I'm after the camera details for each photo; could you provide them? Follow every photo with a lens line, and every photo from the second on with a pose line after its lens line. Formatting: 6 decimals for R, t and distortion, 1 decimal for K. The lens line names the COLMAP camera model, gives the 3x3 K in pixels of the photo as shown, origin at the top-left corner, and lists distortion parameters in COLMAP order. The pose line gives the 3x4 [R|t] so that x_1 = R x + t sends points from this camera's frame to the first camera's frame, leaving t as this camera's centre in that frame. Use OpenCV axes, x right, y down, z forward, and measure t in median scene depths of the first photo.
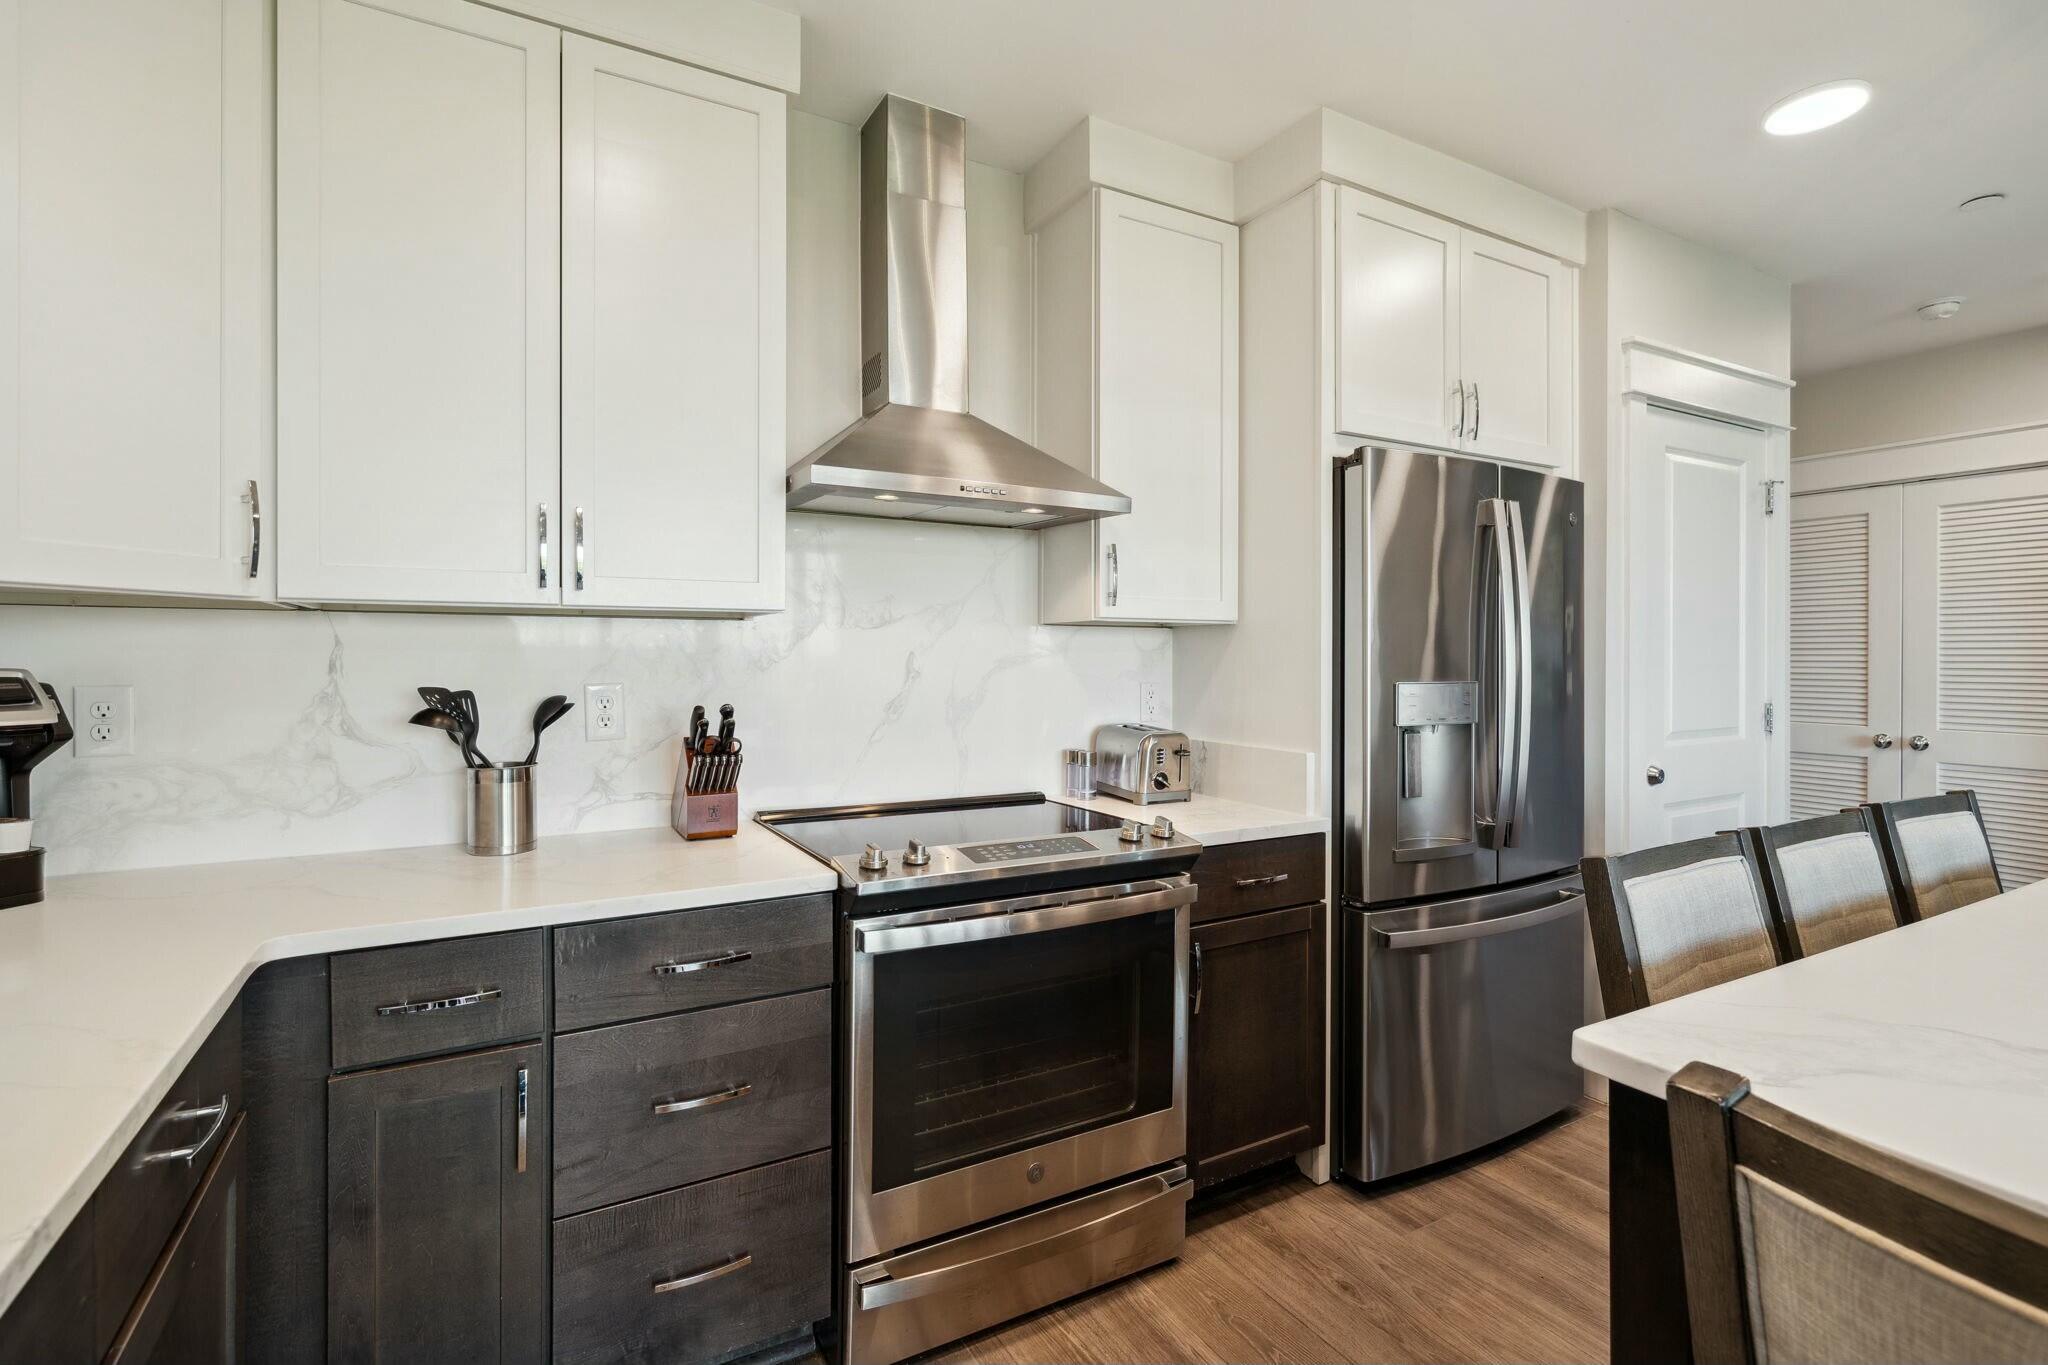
lens RADIAL K [[956.5, 0, 1027.4], [0, 956.5, 654.4], [0, 0, 1]] dist [-0.000649, 0.001240]
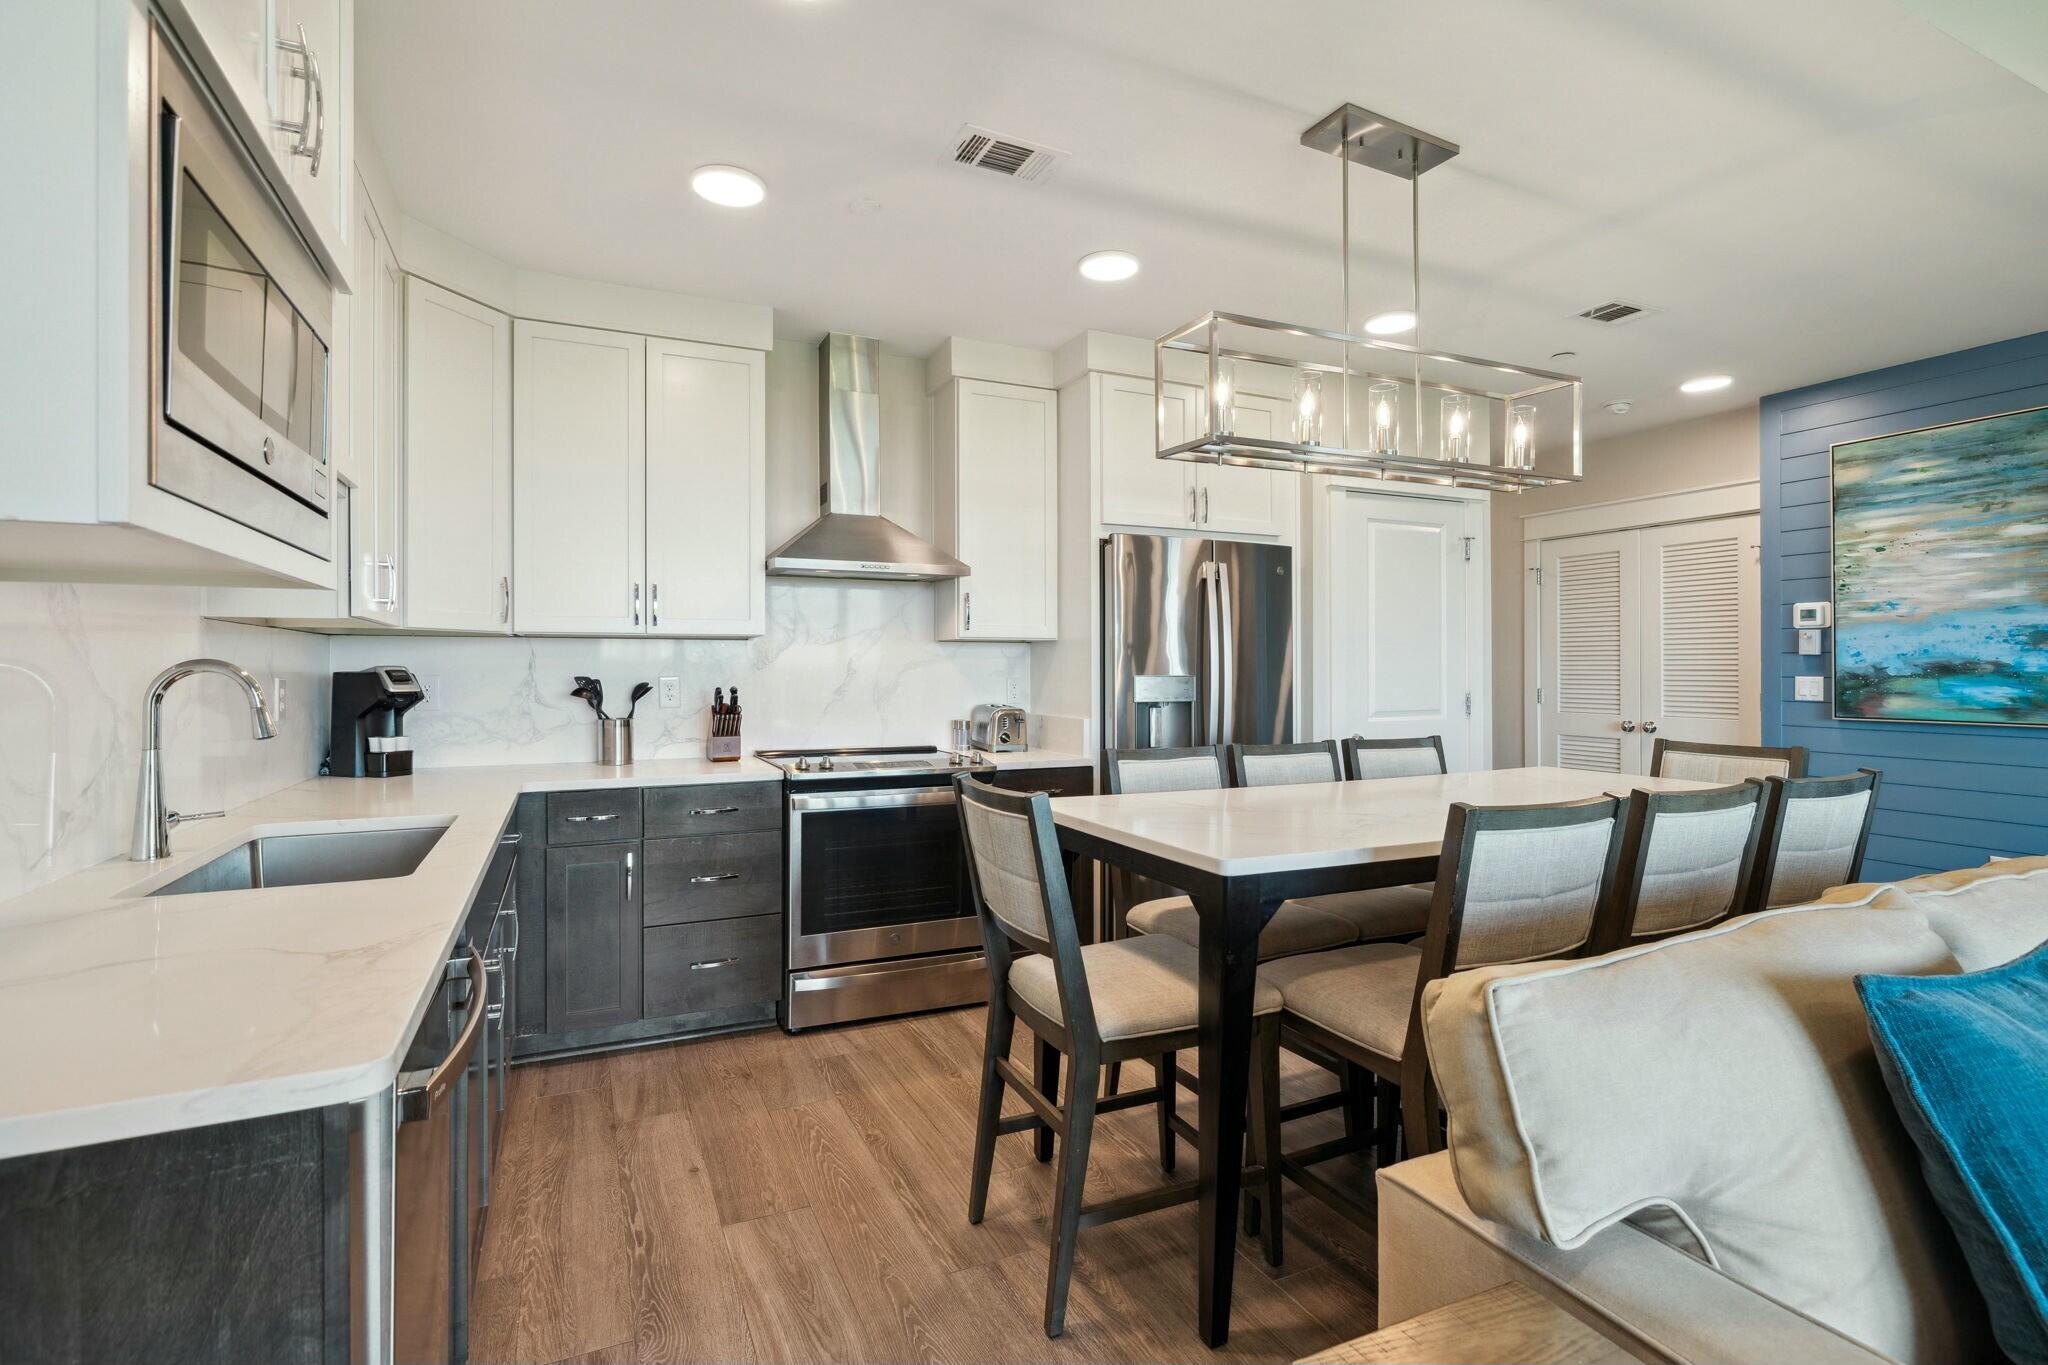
lens RADIAL K [[956.5, 0, 1021.7], [0, 956.5, 665.7], [0, 0, 1]] dist [-0.000649, 0.001240]
pose [[0.997135, -0.003793, -0.075549, 0.368488], [0.003603, 0.999990, -0.002657, 0.018572], [0.075558, 0.002377, 0.997139, -0.771783]]
